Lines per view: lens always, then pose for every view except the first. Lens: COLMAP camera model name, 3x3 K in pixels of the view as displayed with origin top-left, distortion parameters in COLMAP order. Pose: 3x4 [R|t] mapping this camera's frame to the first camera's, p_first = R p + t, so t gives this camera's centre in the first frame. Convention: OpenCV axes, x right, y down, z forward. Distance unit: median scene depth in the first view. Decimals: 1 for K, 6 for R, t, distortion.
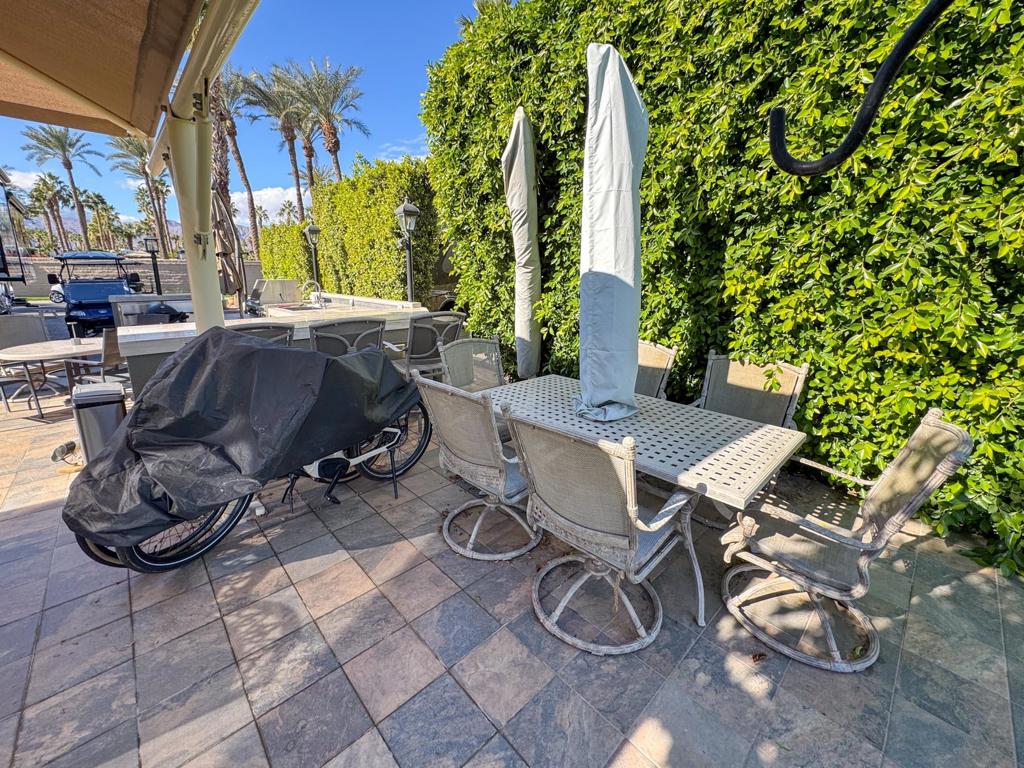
lens RADIAL K [[395.5, 0, 510.3], [0, 395.5, 410.2], [0, 0, 1]] dist [-0.000012, 0.000074]
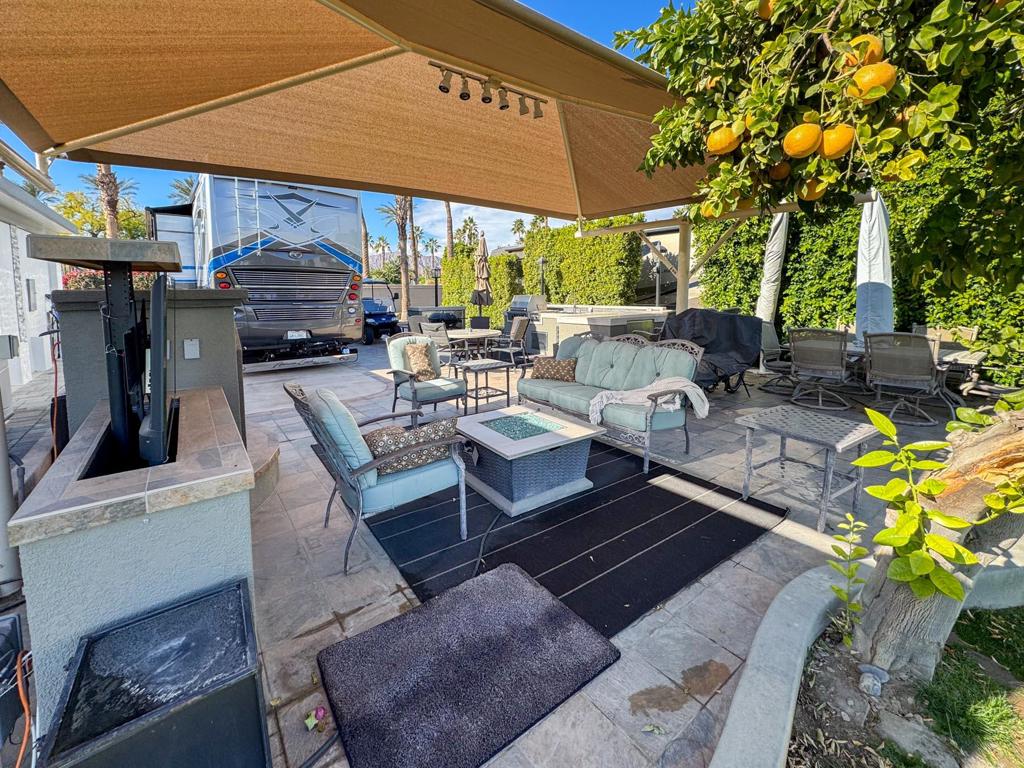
lens RADIAL K [[420.1, 0, 512.0], [0, 420.1, 384.0], [0, 0, 1]] dist [-0.000001, 0.000078]
pose [[0.995471, 0.008131, -0.094714, -1.283283], [-0.019769, 0.992261, -0.122588, 0.446225], [0.092984, 0.123905, 0.987928, -1.179604]]
